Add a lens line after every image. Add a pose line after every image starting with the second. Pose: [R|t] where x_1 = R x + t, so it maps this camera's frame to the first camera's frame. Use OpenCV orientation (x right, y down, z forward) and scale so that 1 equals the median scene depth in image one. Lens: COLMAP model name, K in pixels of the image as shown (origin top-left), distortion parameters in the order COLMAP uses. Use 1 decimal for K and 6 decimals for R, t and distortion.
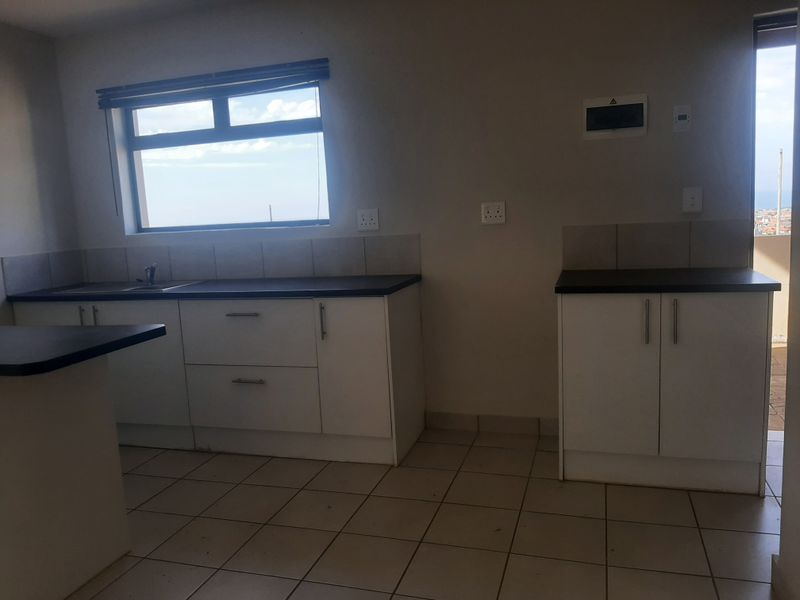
lens RADIAL K [[630.9, 0, 395.6], [0, 630.9, 299.5], [0, 0, 1]] dist [0.098245, -0.183884]
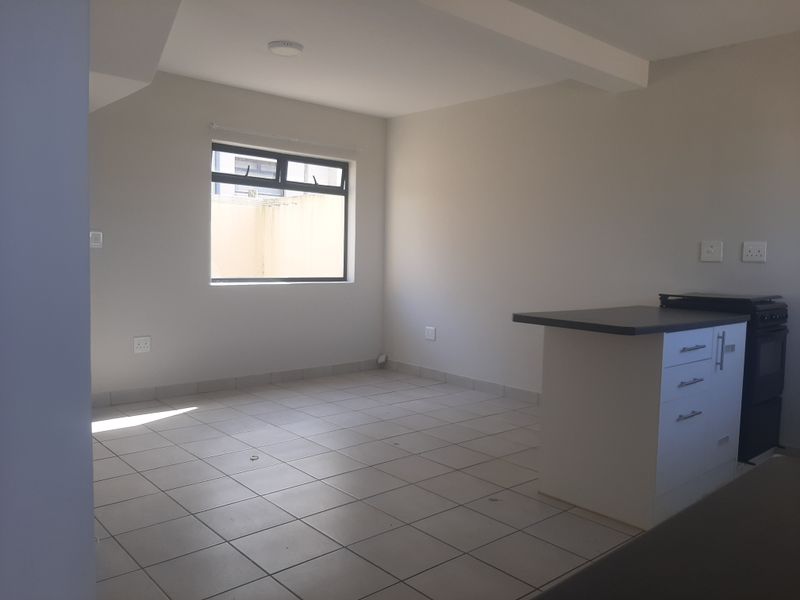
lens RADIAL K [[630.9, 0, 395.6], [0, 630.9, 299.5], [0, 0, 1]] dist [0.098245, -0.183884]
pose [[0.509501, 0.004548, 0.860458, -1.352010], [0.073204, 0.996132, -0.048611, 0.068709], [-0.857350, 0.087756, 0.507197, 0.132697]]
